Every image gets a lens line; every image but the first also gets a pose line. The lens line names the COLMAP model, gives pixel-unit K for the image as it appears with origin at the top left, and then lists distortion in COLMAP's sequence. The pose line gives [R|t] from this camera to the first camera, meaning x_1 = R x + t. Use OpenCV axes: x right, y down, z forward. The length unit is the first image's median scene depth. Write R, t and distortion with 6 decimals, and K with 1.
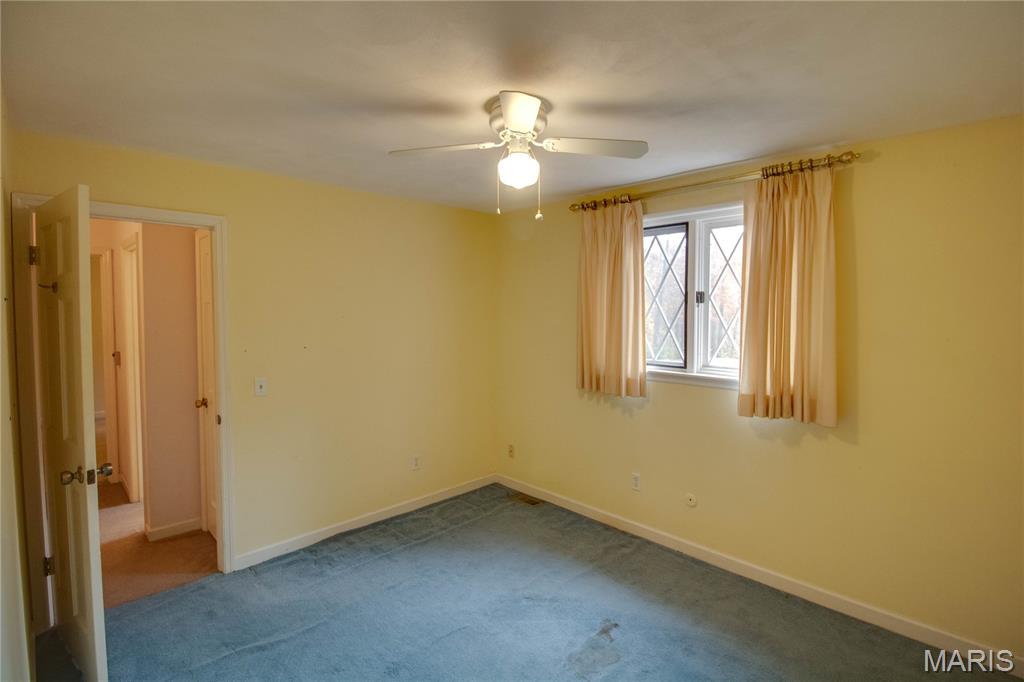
lens RADIAL K [[482.5, 0, 513.2], [0, 482.5, 327.9], [0, 0, 1]] dist [-0.001402, -0.000309]
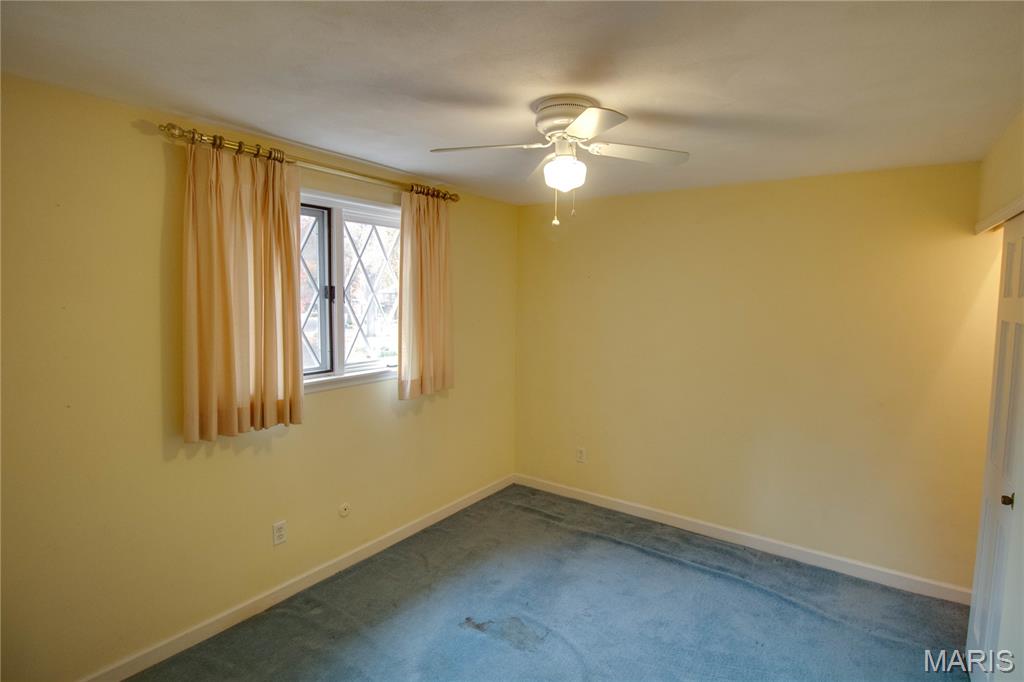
lens RADIAL K [[501.9, 0, 523.6], [0, 501.9, 325.2], [0, 0, 1]] dist [-0.002331, -0.000324]
pose [[-0.191216, -0.072926, 0.978835, -0.667592], [0.023335, 0.996617, 0.078809, -0.072745], [-0.981271, 0.037910, -0.188868, 0.883407]]
